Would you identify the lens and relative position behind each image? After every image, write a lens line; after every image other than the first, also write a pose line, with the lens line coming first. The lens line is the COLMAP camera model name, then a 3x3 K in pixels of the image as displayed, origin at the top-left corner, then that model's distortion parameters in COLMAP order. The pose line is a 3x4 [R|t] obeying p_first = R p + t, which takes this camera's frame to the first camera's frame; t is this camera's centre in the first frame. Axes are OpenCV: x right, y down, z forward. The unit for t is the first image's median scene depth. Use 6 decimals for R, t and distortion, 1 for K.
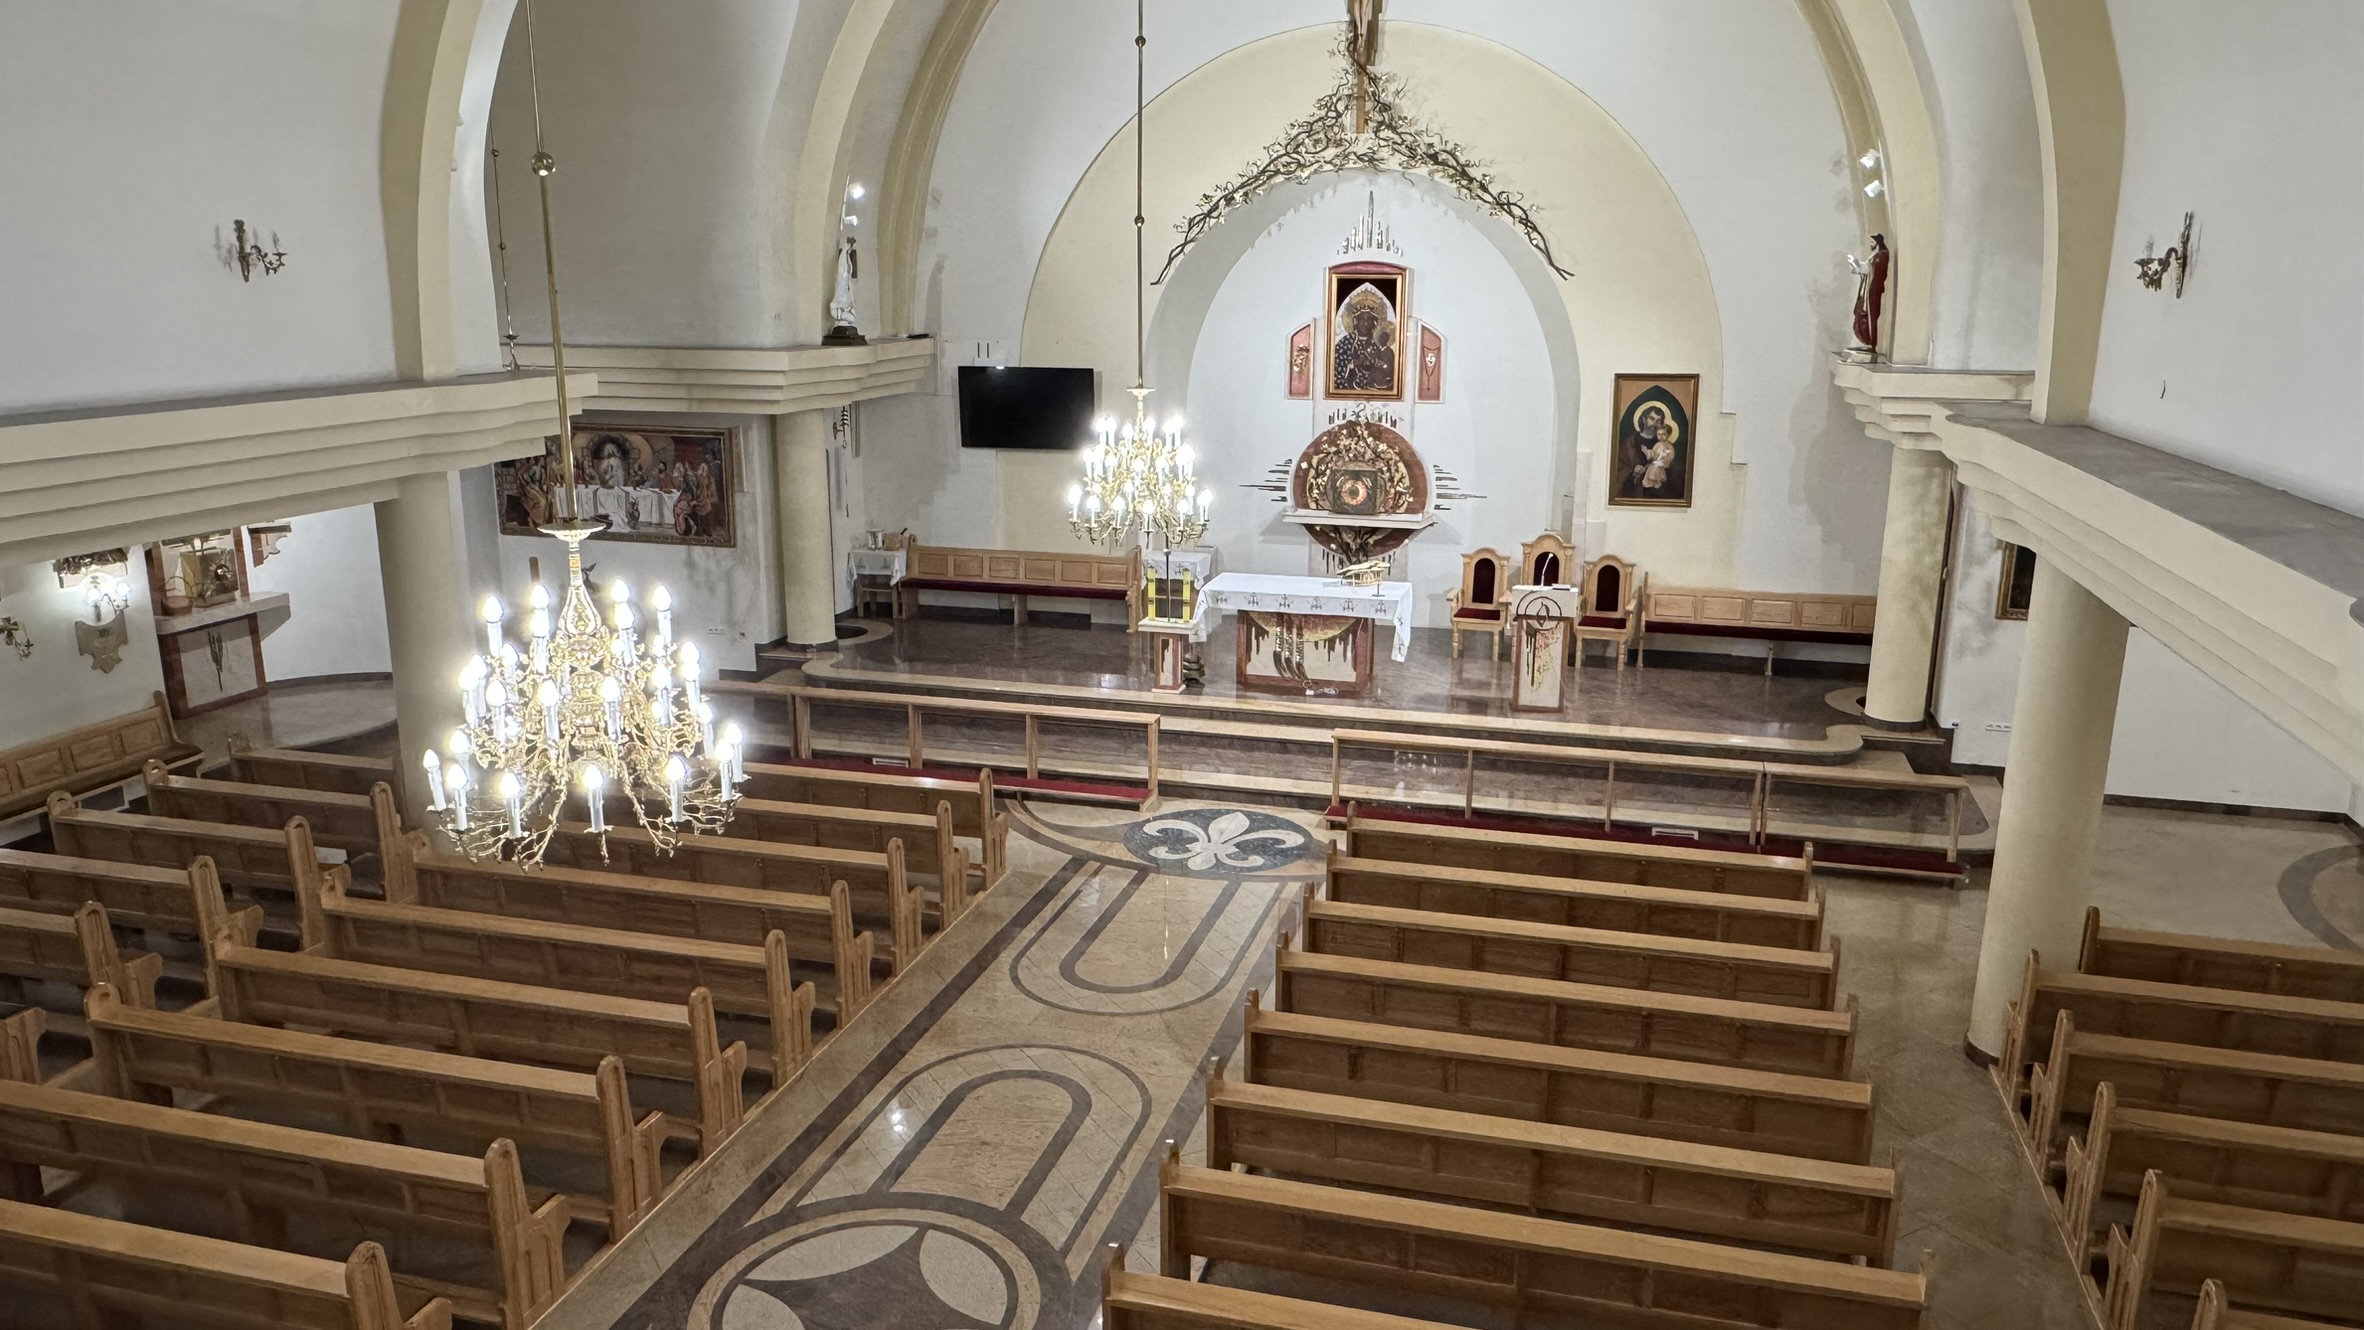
lens RADIAL K [[1602.8, 0, 1173.5], [0, 1602.8, 684.0], [0, 0, 1]] dist [0.007350, -0.003823]
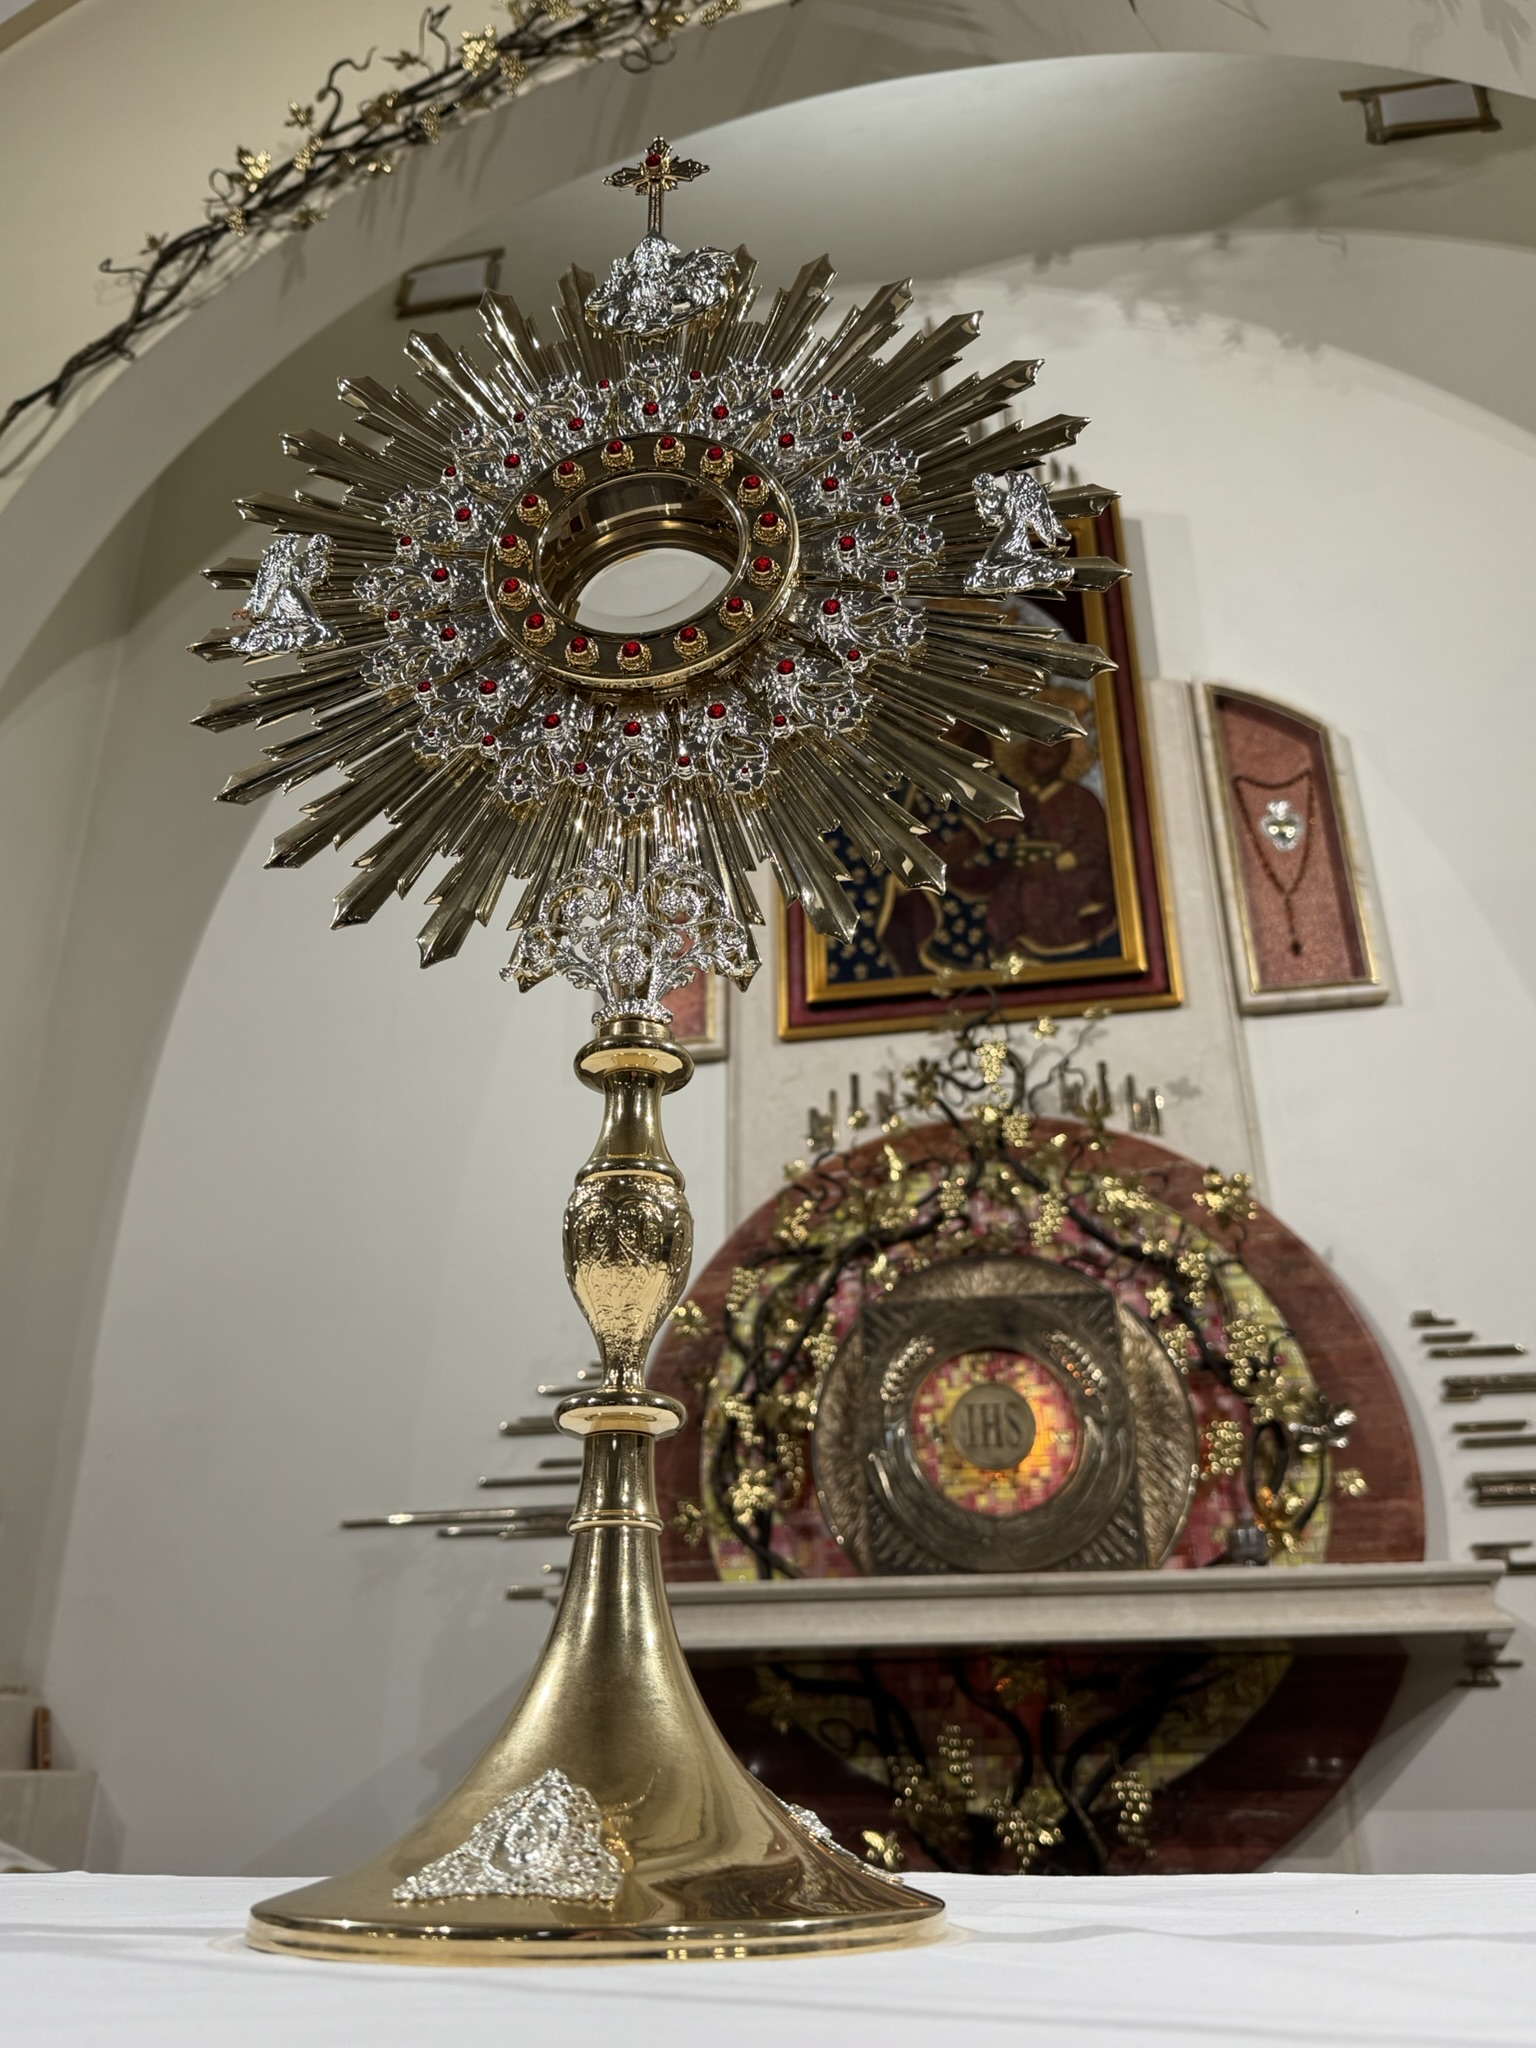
lens RADIAL K [[1660.3, 0, 707.4], [0, 1660.3, 1001.7], [0, 0, 1]] dist [0.046067, -0.102341]
pose [[0.997928, 0.027122, 0.058347, 0.080307], [0.017412, 0.759144, -0.650690, -0.049332], [-0.061942, 0.650357, 0.757099, 0.932367]]
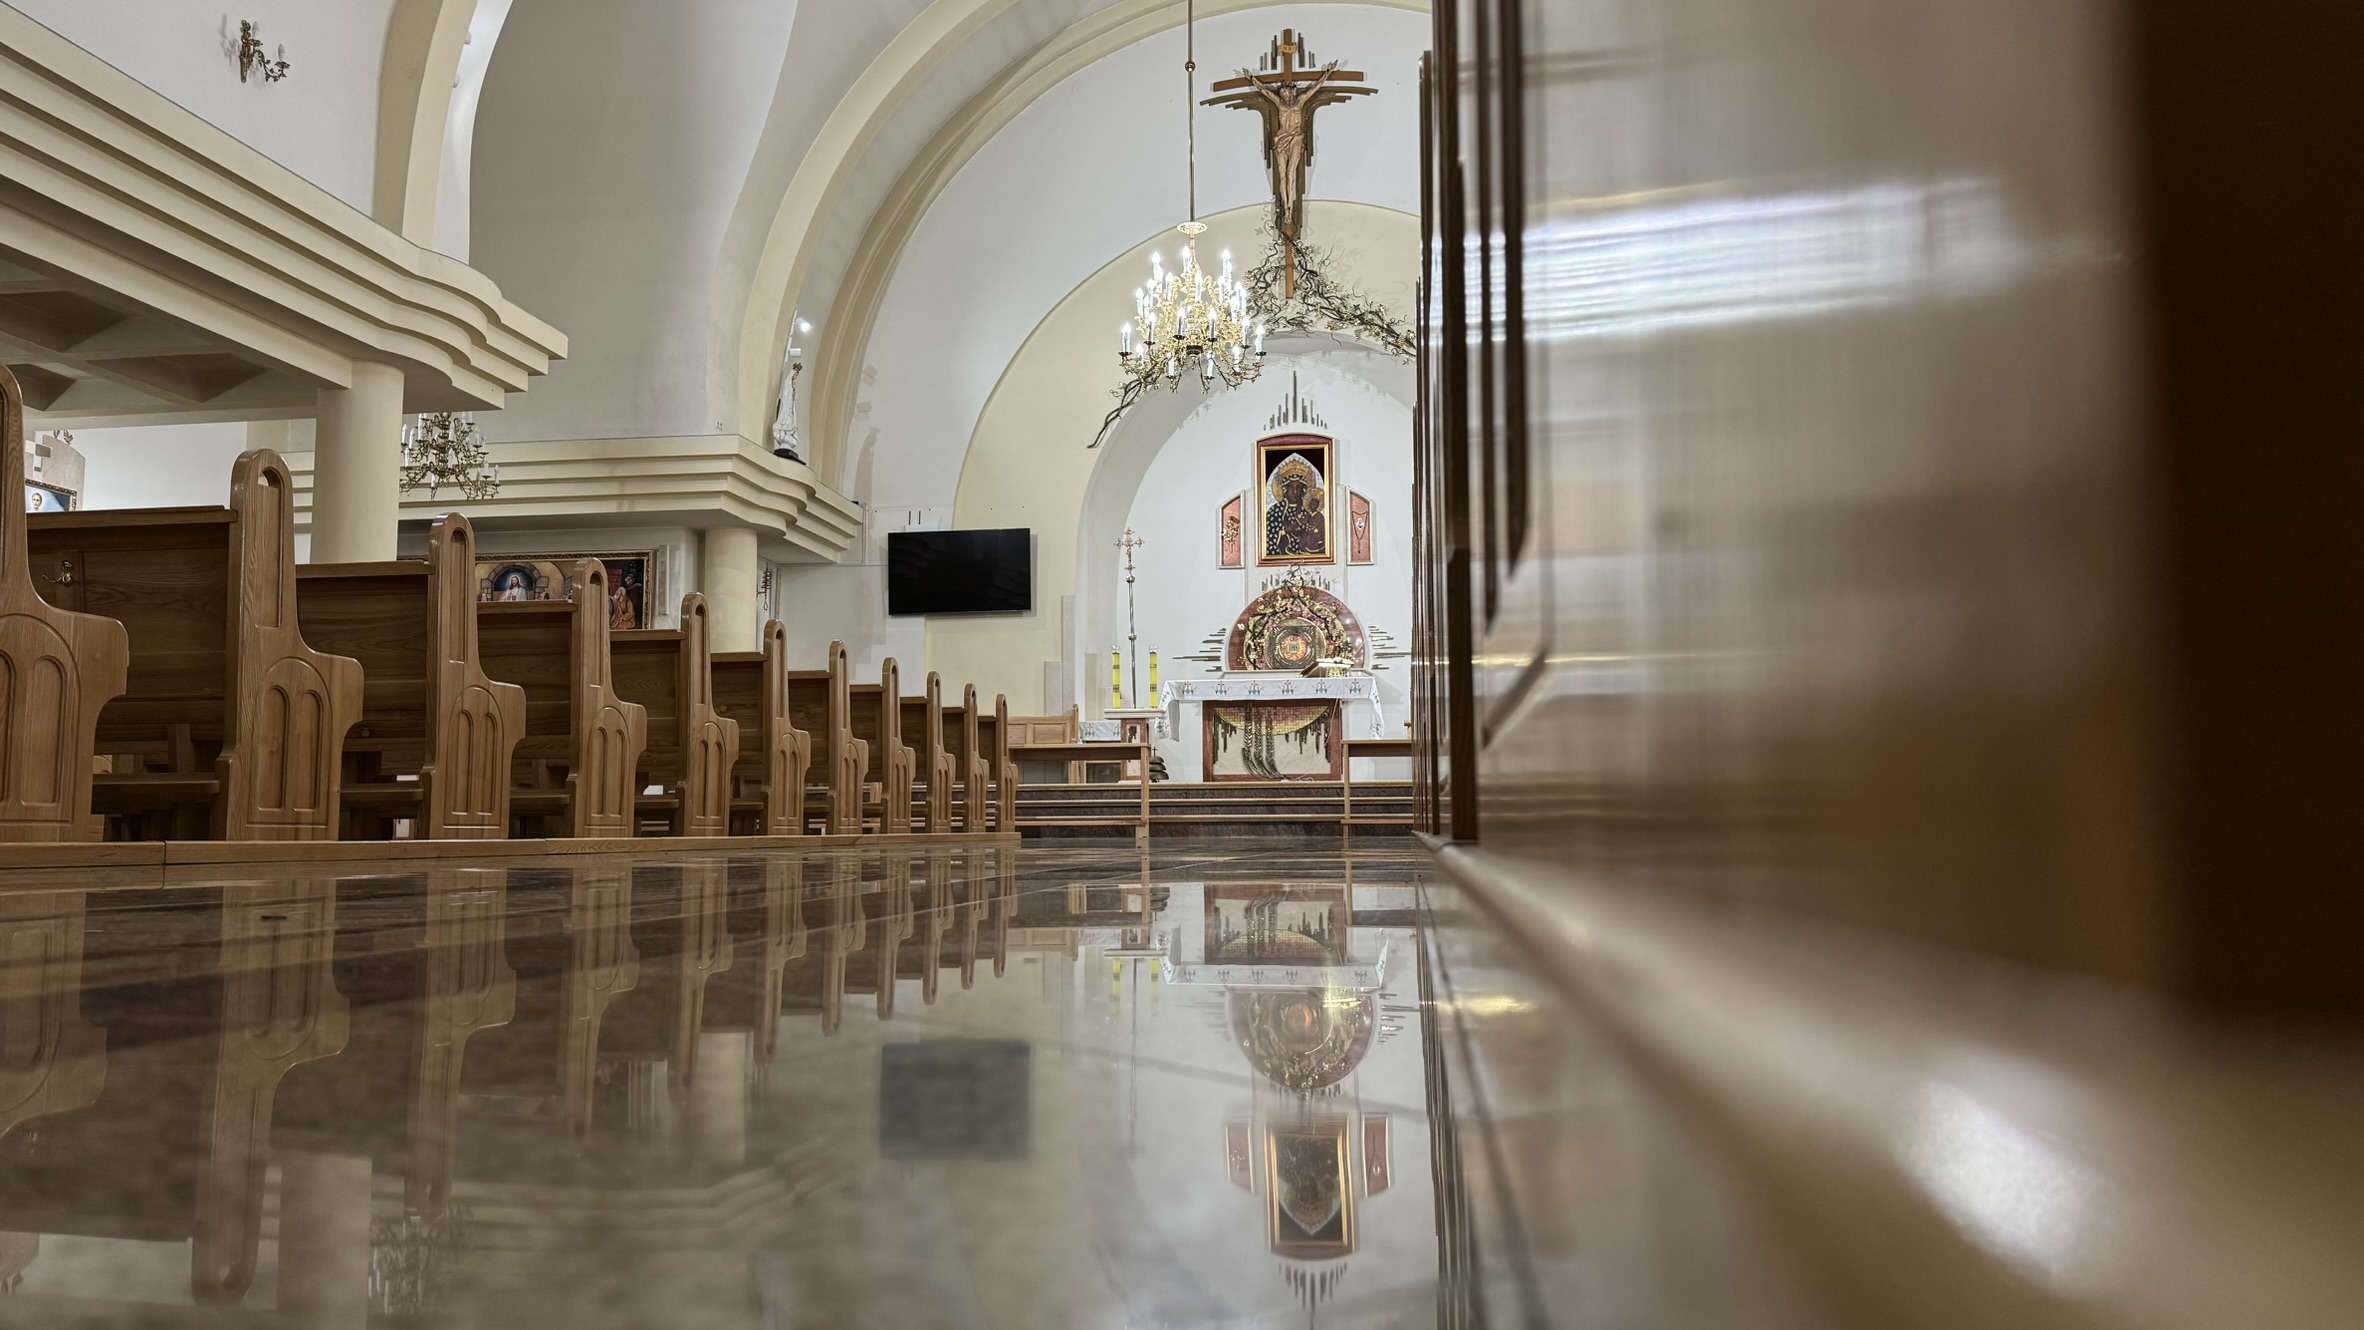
lens RADIAL K [[1602.8, 0, 1184.7], [0, 1602.8, 738.5], [0, 0, 1]] dist [0.007350, -0.003823]
pose [[0.991133, -0.004186, 0.132807, -0.094866], [0.043704, 0.954161, -0.296086, 0.246915], [-0.125480, 0.299265, 0.945883, 0.095123]]
